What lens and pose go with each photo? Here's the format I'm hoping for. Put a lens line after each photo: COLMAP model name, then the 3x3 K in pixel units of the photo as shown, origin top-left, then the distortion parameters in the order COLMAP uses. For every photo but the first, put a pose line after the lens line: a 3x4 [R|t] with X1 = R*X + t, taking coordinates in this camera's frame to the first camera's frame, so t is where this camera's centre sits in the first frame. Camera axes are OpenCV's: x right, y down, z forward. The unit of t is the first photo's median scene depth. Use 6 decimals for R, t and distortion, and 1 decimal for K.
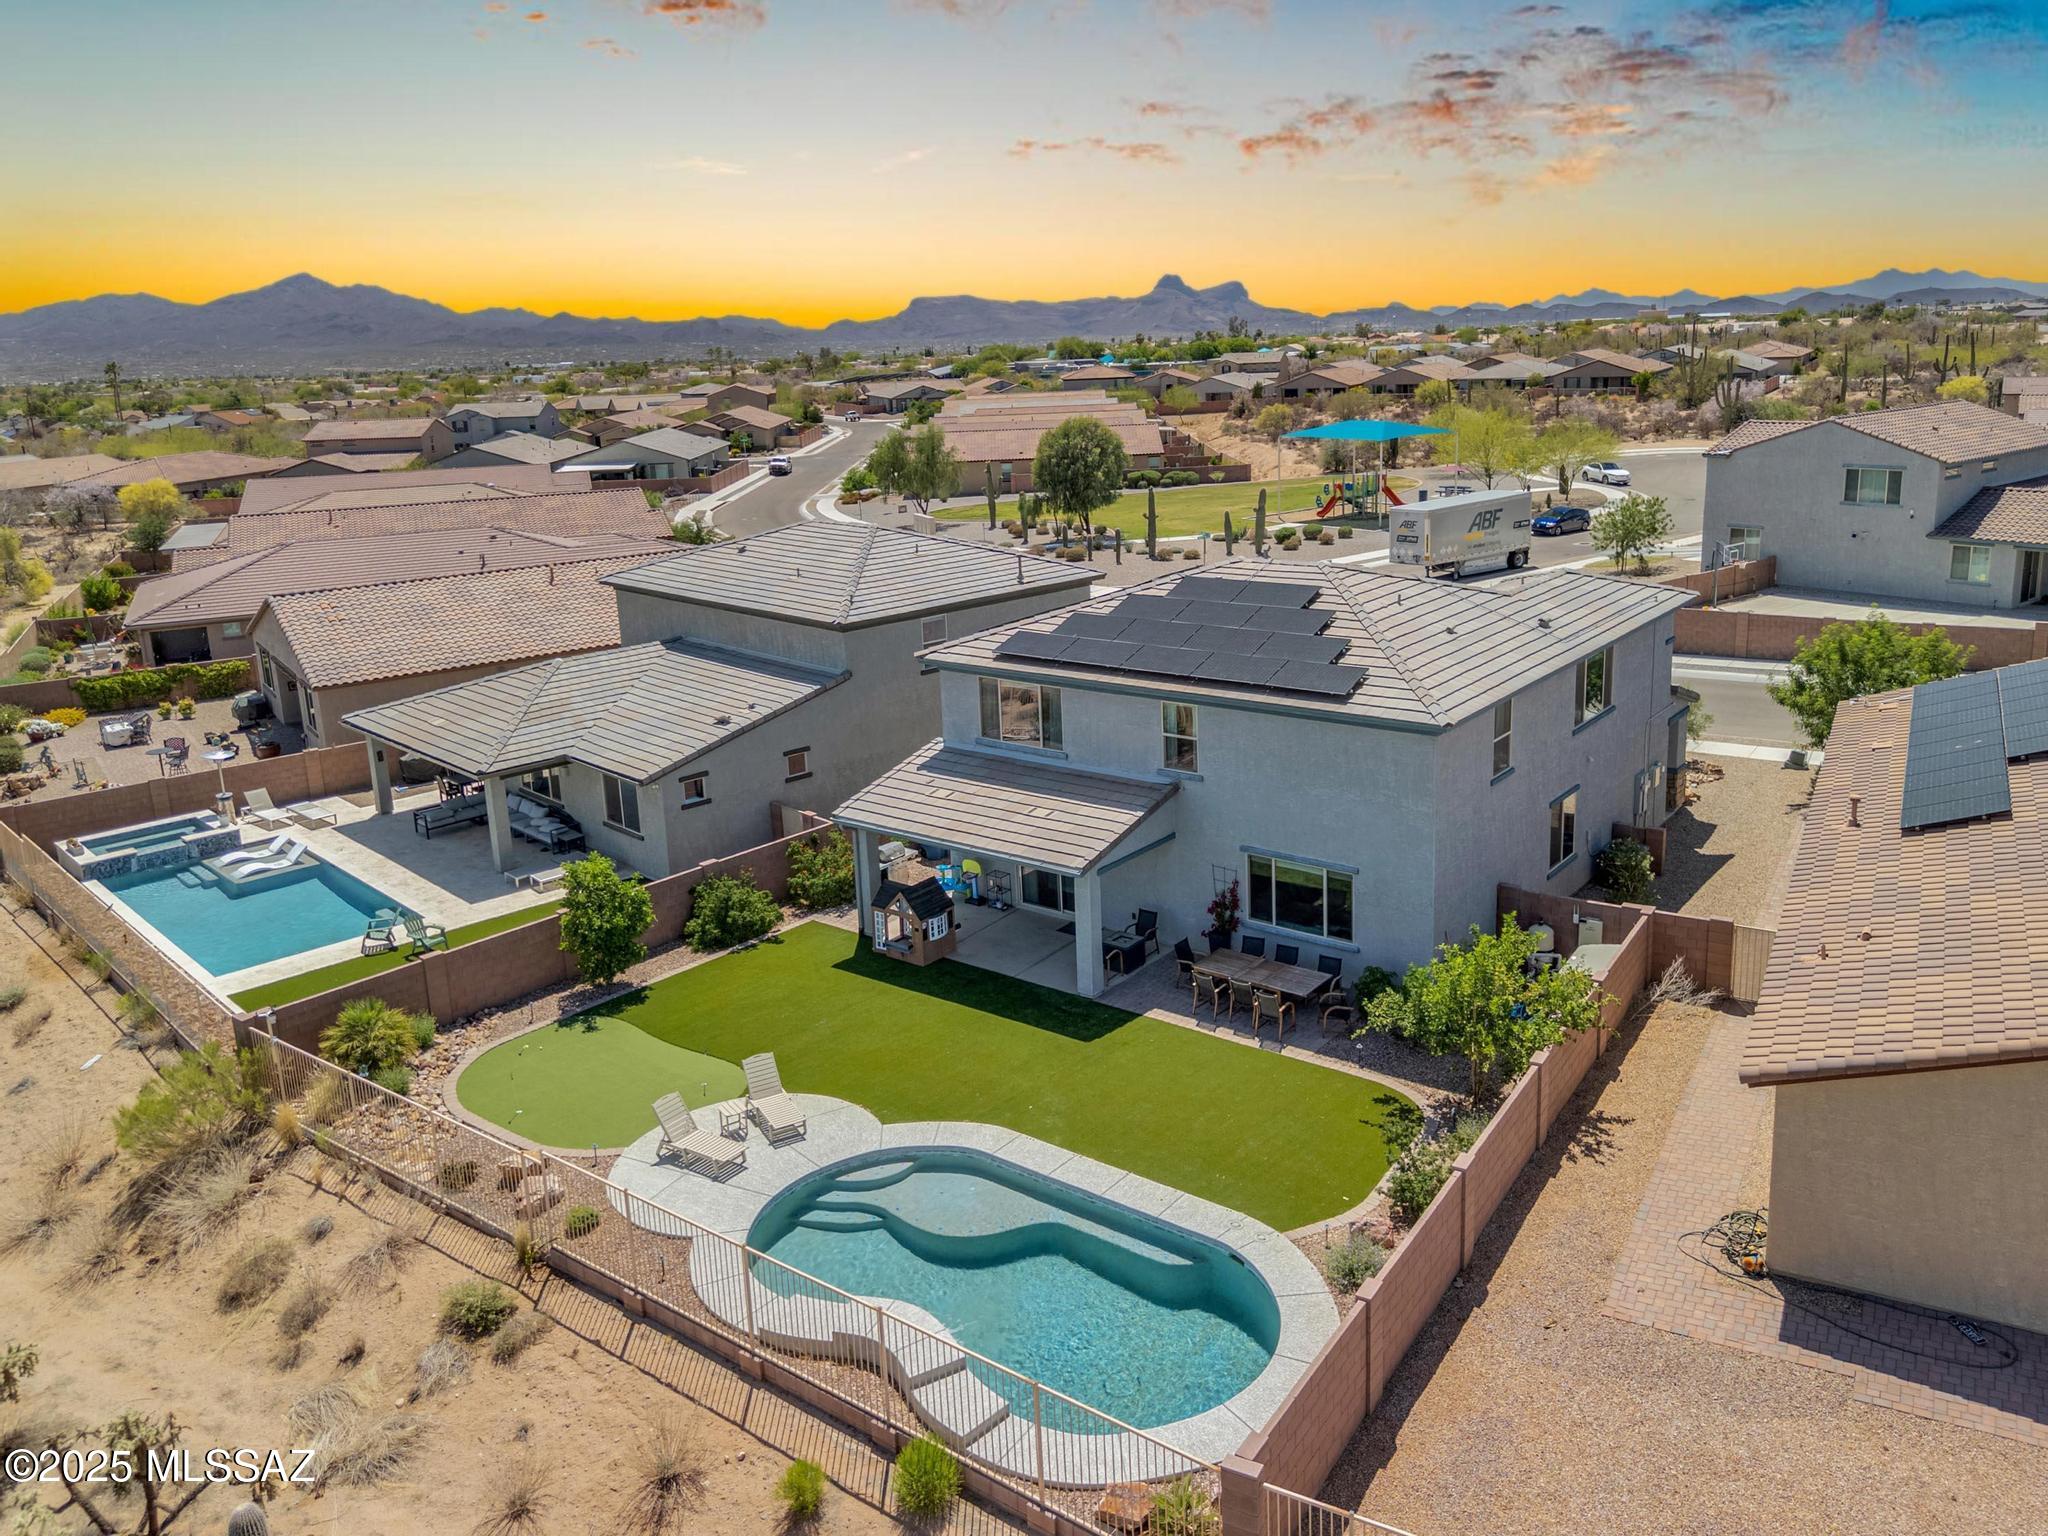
lens RADIAL K [[1612.7, 0, 1024.0], [0, 1612.7, 768.0], [0, 0, 1]] dist [0.046899, -0.005509]
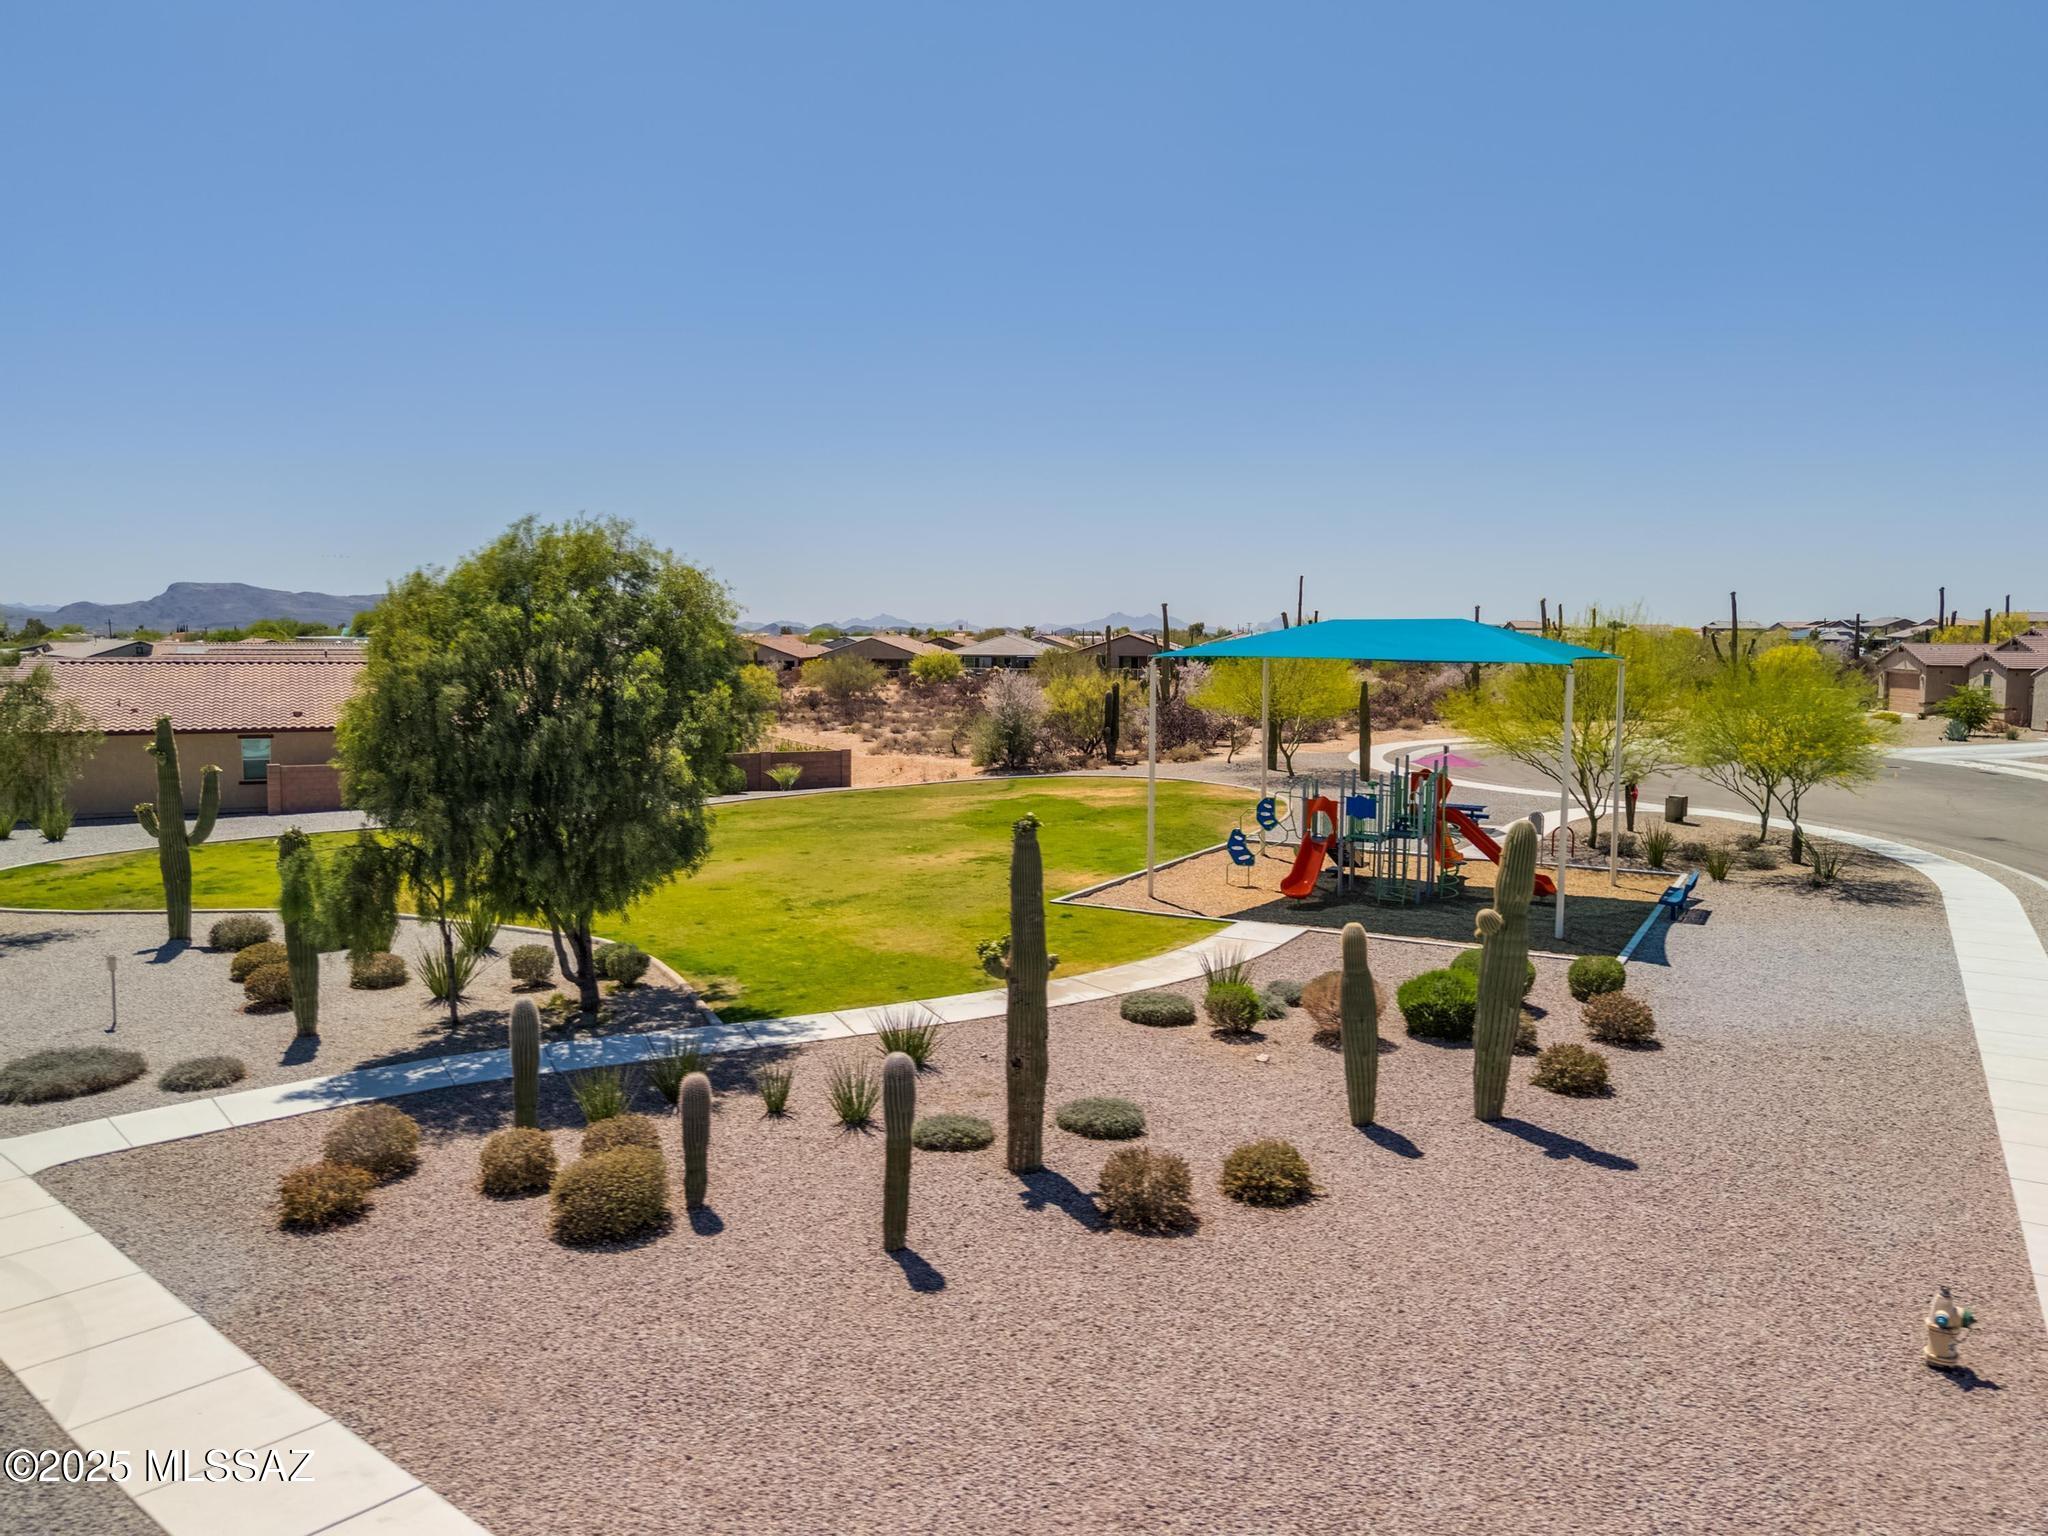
lens RADIAL K [[1612.7, 0, 1024.0], [0, 1612.7, 768.0], [0, 0, 1]] dist [0.046899, -0.005509]
pose [[0.914966, 0.009543, 0.403418, 0.000780], [0.064874, 0.983238, -0.170395, -0.135800], [-0.398282, 0.182077, 0.899010, 0.761060]]
